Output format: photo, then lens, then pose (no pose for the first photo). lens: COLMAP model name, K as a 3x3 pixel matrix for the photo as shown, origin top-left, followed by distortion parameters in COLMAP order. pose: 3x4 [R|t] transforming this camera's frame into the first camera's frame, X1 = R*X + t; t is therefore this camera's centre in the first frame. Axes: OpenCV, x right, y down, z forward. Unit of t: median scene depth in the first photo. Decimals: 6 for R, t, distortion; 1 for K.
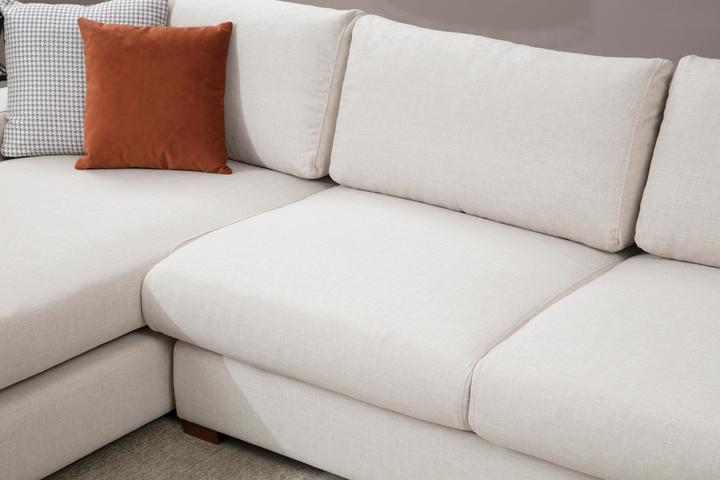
lens RADIAL K [[1353.1, 0, 360.0], [0, 1353.1, 240.0], [0, 0, 1]] dist [0.148403, 0.053741]
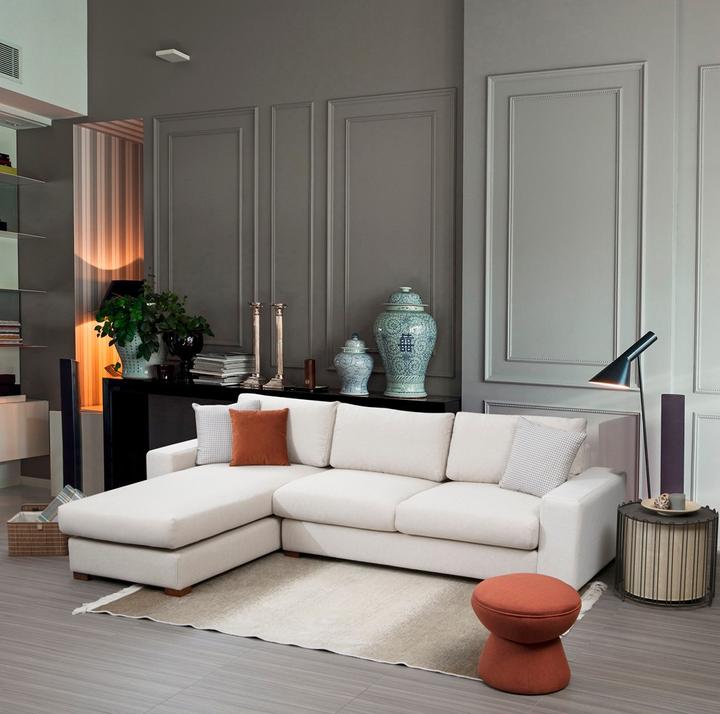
lens RADIAL K [[1094.8, 0, 360.0], [0, 1094.8, 357.0], [0, 0, 1]] dist [-0.036092, 0.040002]
pose [[0.994104, -0.027252, 0.104949, -0.182354], [0.051938, 0.969316, -0.240267, 0.262948], [-0.095181, 0.244301, 0.965017, -1.084599]]
